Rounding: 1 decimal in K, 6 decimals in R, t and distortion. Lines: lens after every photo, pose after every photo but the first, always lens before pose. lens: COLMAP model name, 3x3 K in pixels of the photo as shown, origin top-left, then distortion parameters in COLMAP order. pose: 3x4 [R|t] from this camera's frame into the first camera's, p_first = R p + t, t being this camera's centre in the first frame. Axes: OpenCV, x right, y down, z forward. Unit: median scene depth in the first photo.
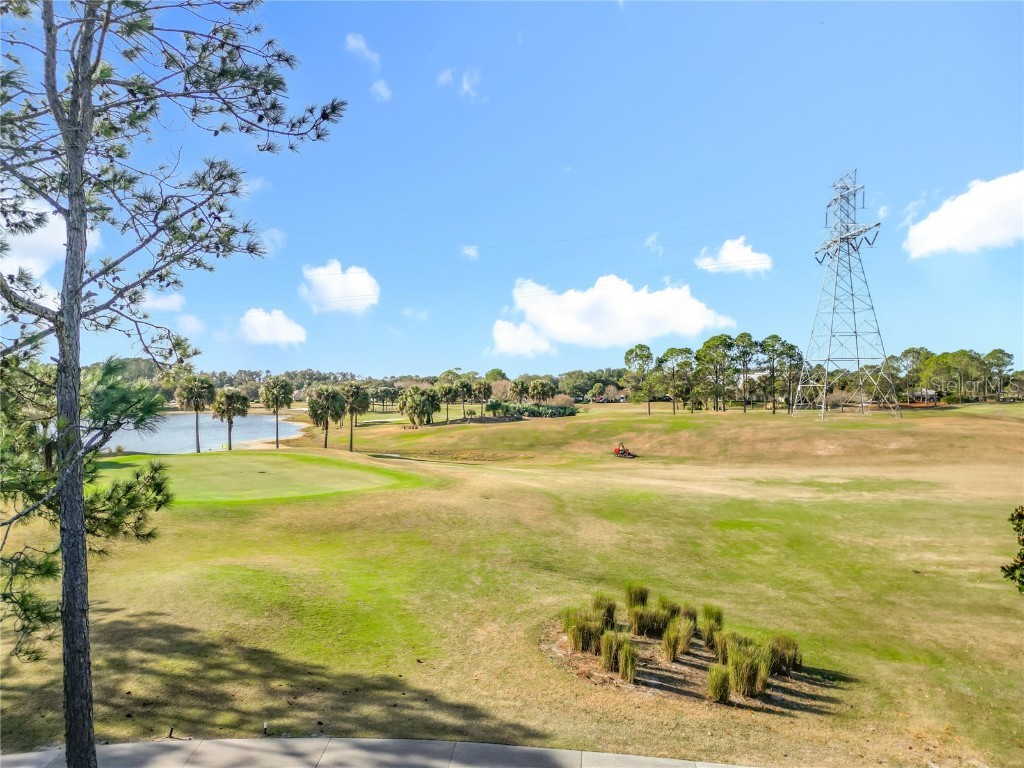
lens RADIAL K [[778.2, 0, 514.9], [0, 778.2, 361.9], [0, 0, 1]] dist [0.054404, -0.008311]
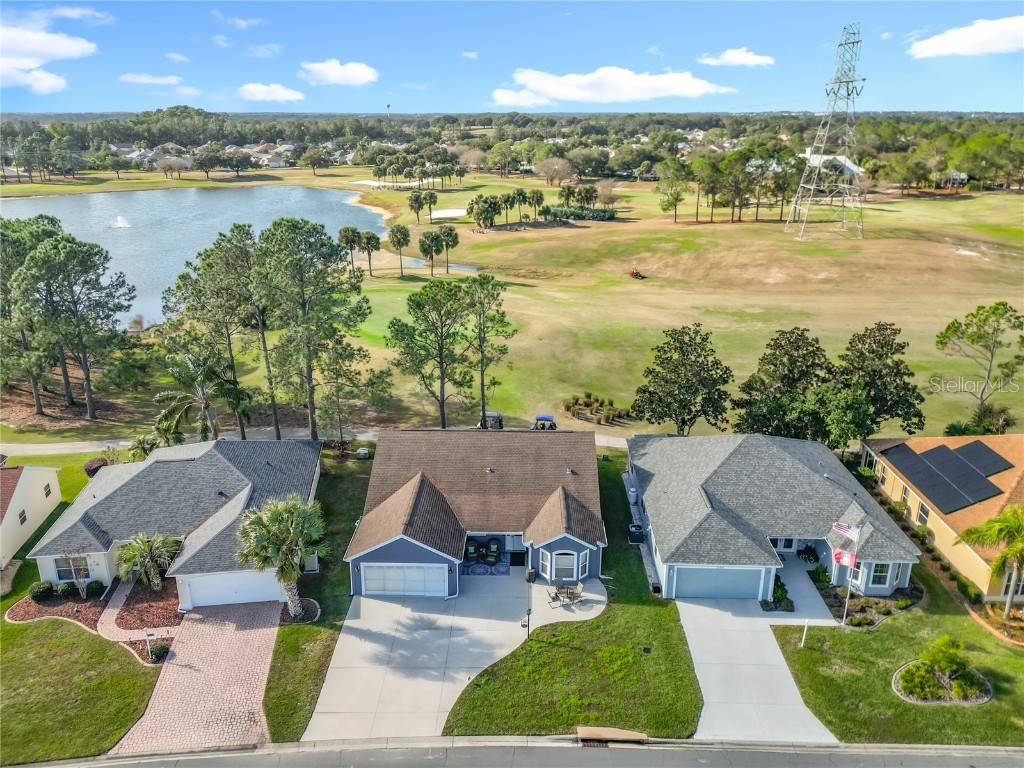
lens RADIAL K [[778.2, 0, 514.9], [0, 778.2, 361.9], [0, 0, 1]] dist [0.054404, -0.008311]
pose [[0.997883, 0.019614, -0.062006, 0.009291], [0.000127, 0.952843, 0.303464, -0.142330], [0.065034, -0.302829, 0.950823, -0.359264]]
